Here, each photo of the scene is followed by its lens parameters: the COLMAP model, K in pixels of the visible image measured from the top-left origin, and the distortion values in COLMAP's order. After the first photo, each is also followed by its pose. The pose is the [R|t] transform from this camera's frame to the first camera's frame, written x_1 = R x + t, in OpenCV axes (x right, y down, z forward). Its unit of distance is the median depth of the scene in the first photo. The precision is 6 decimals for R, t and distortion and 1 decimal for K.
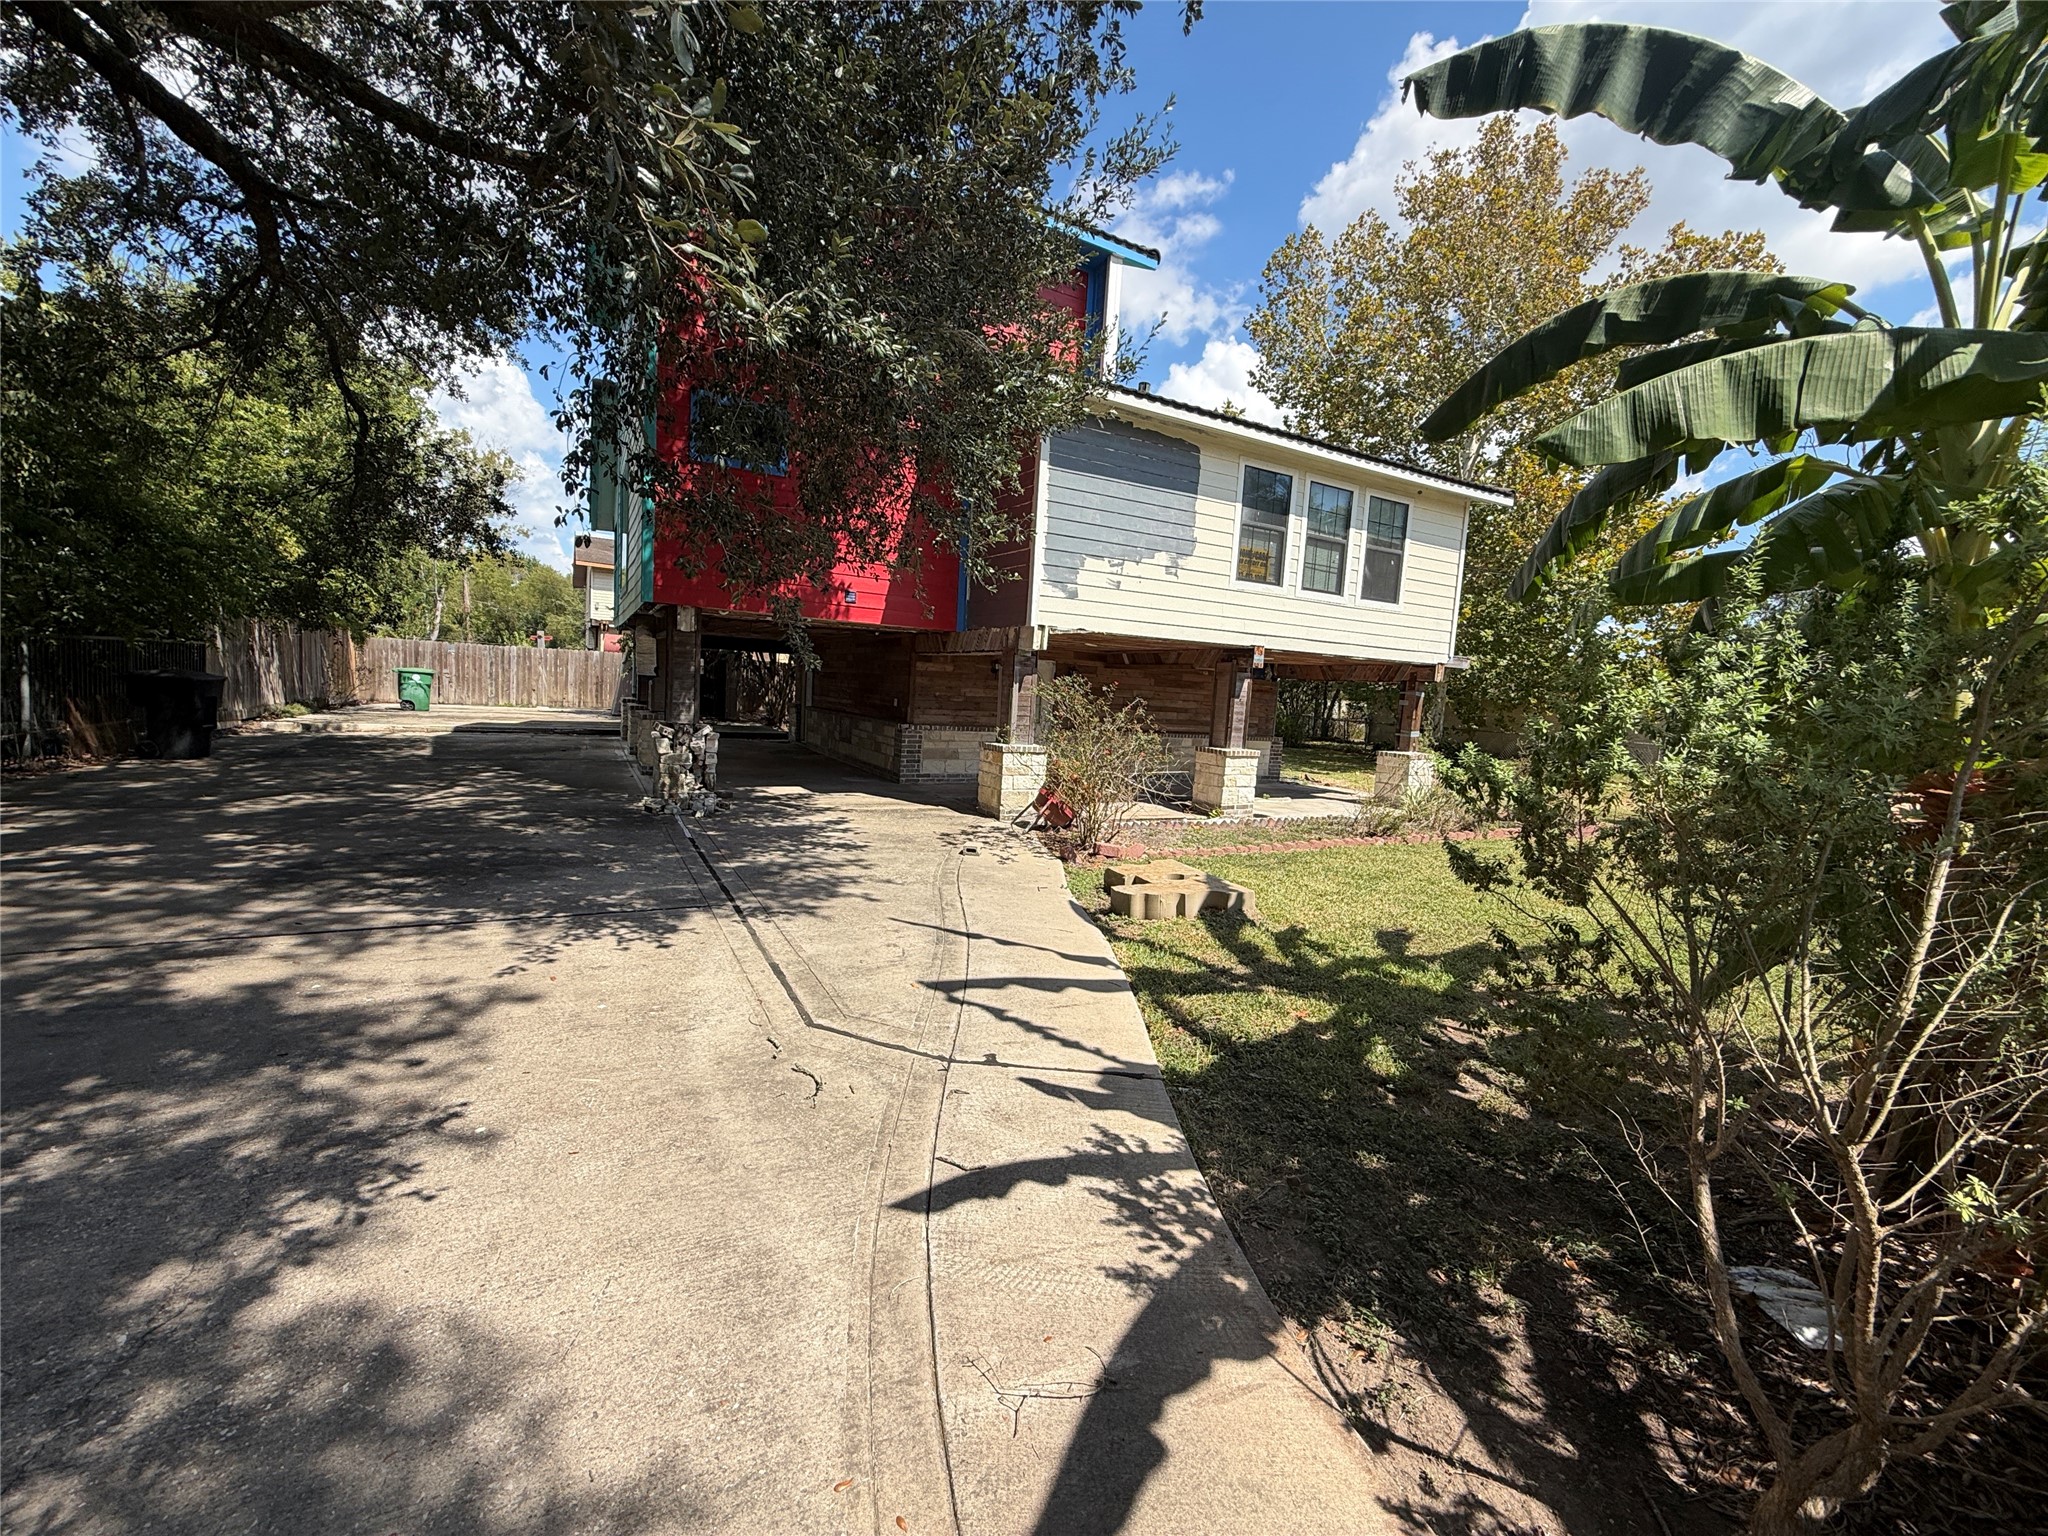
lens RADIAL K [[819.8, 0, 1026.4], [0, 819.8, 768.9], [0, 0, 1]] dist [0.002737, -0.000142]
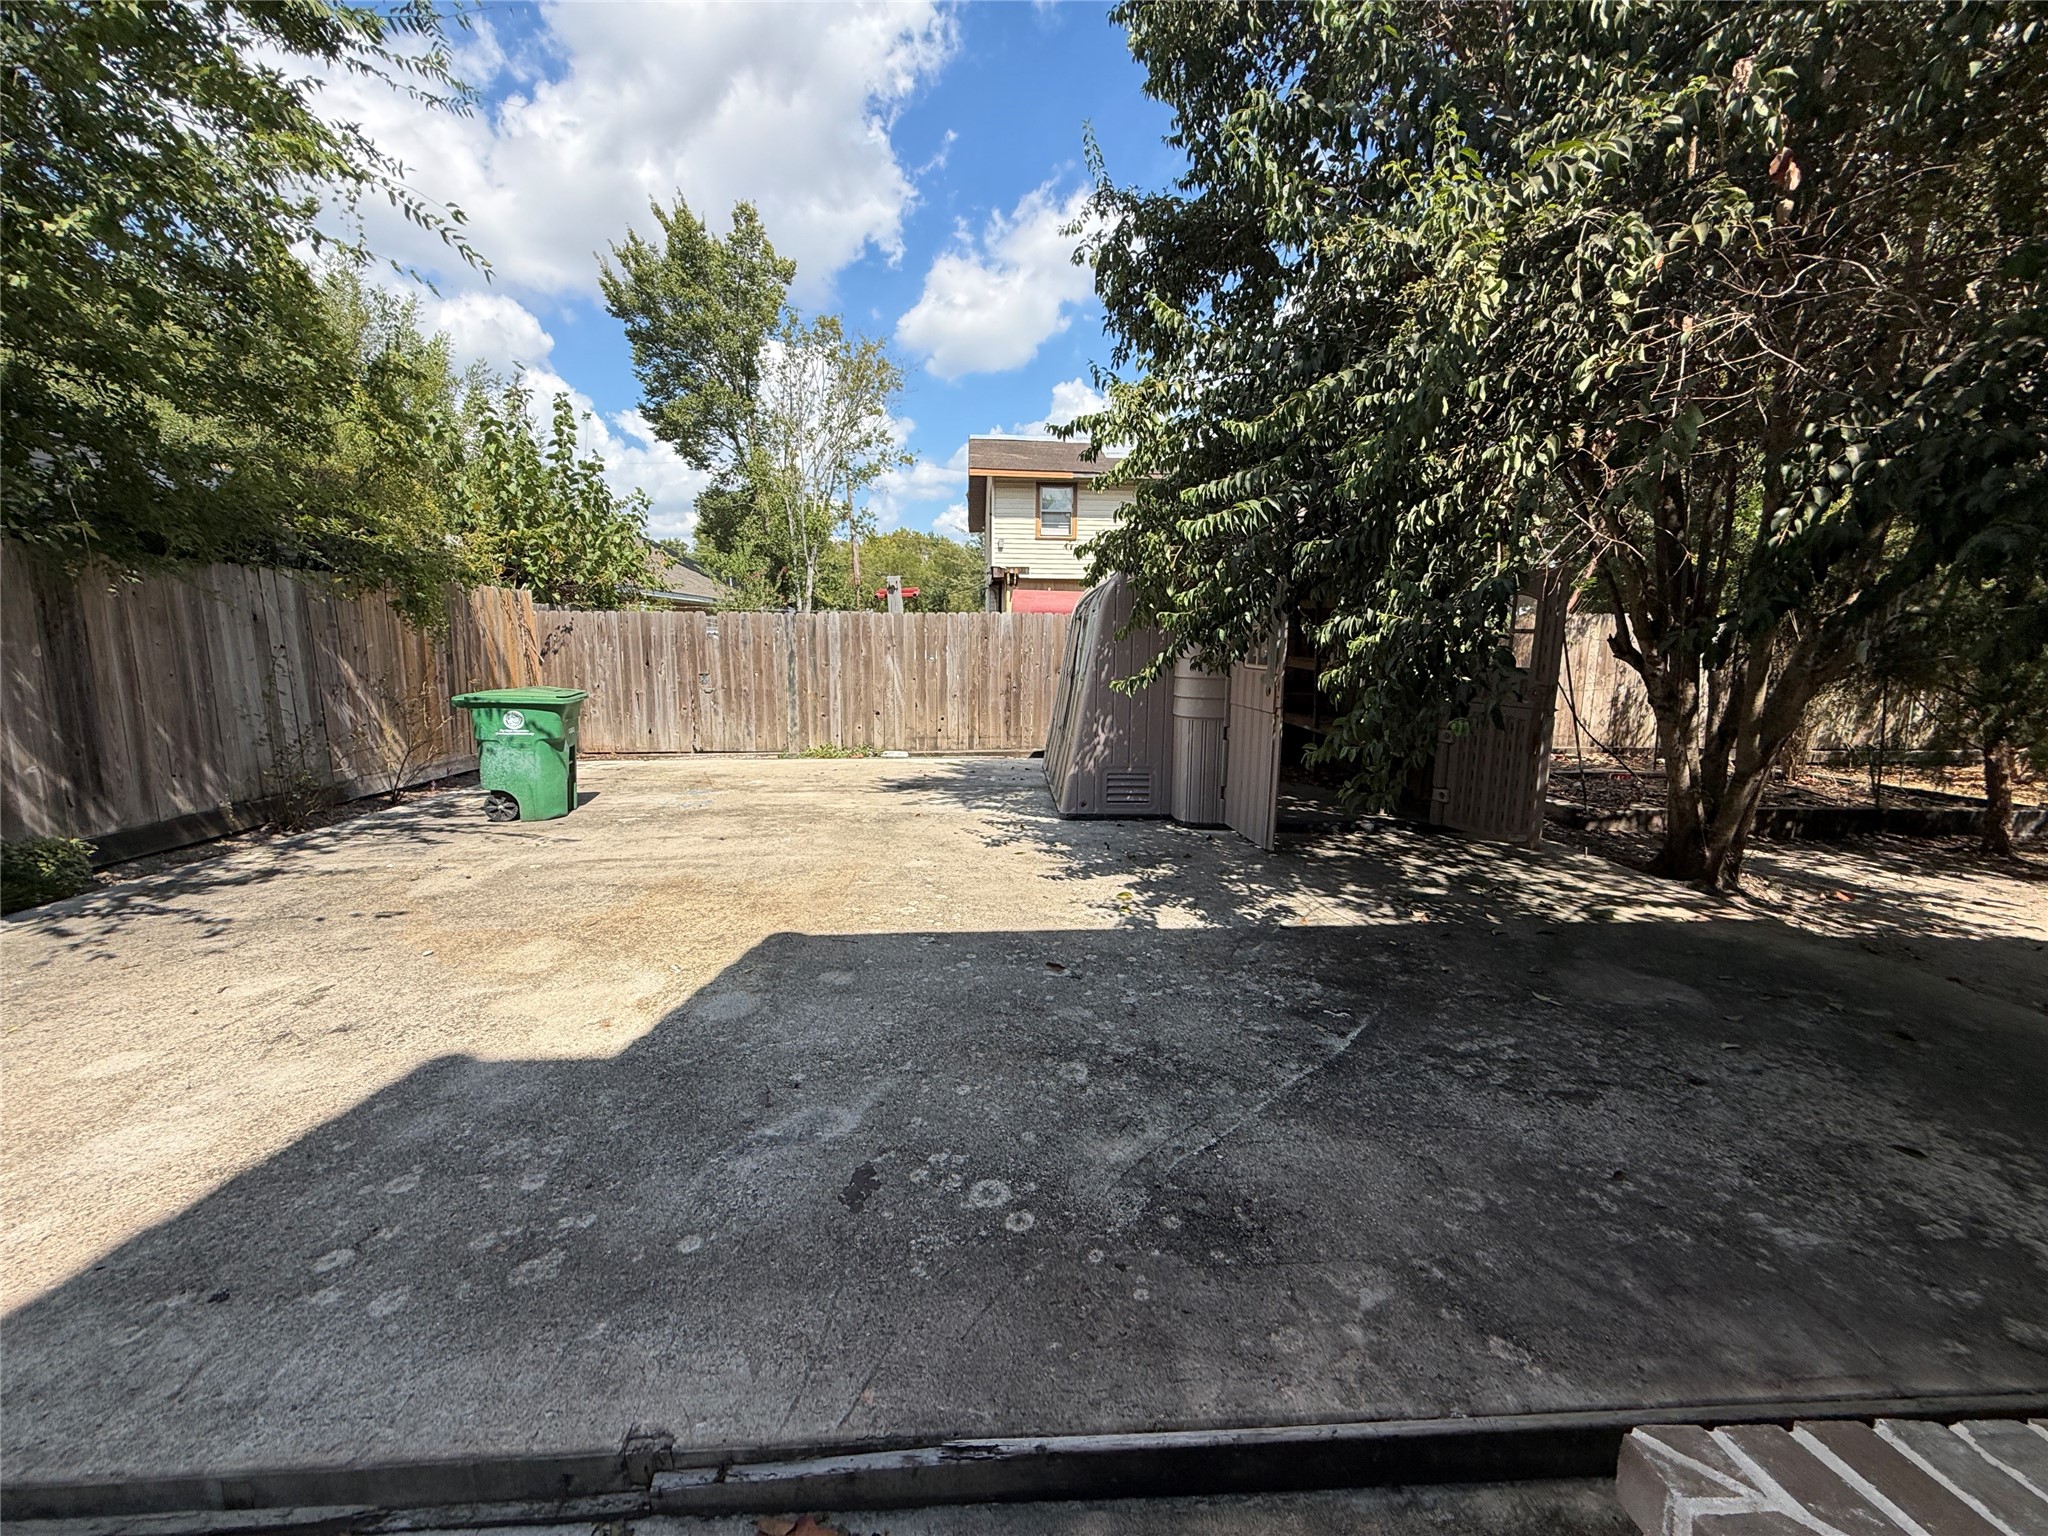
lens RADIAL K [[819.8, 0, 1017.5], [0, 819.8, 769.8], [0, 0, 1]] dist [0.002737, -0.000142]
pose [[0.897833, 0.017316, -0.439995, -0.327798], [0.003502, 0.998914, 0.046457, -0.081342], [0.440322, -0.043252, 0.896798, 0.613757]]
